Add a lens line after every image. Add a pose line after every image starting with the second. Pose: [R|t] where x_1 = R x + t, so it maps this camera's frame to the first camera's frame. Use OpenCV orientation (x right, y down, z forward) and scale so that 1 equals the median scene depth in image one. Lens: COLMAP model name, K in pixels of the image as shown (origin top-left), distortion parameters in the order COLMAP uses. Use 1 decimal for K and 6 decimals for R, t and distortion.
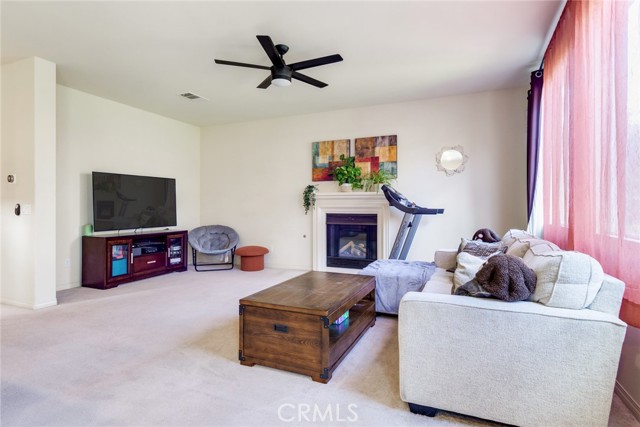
lens RADIAL K [[336.0, 0, 316.6], [0, 336.0, 213.7], [0, 0, 1]] dist [0.004319, -0.004029]
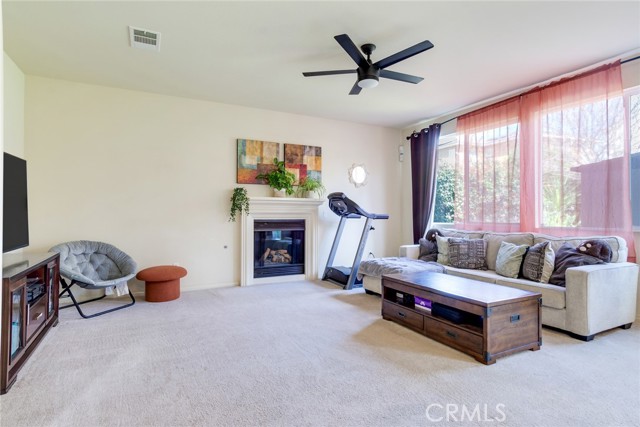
lens RADIAL K [[336.0, 0, 317.2], [0, 336.0, 208.6], [0, 0, 1]] dist [0.004319, -0.004029]
pose [[0.630667, 0.010325, 0.775985, -0.585759], [0.006984, 0.999795, -0.018979, -0.013026], [-0.776022, 0.017389, 0.630466, 0.307950]]
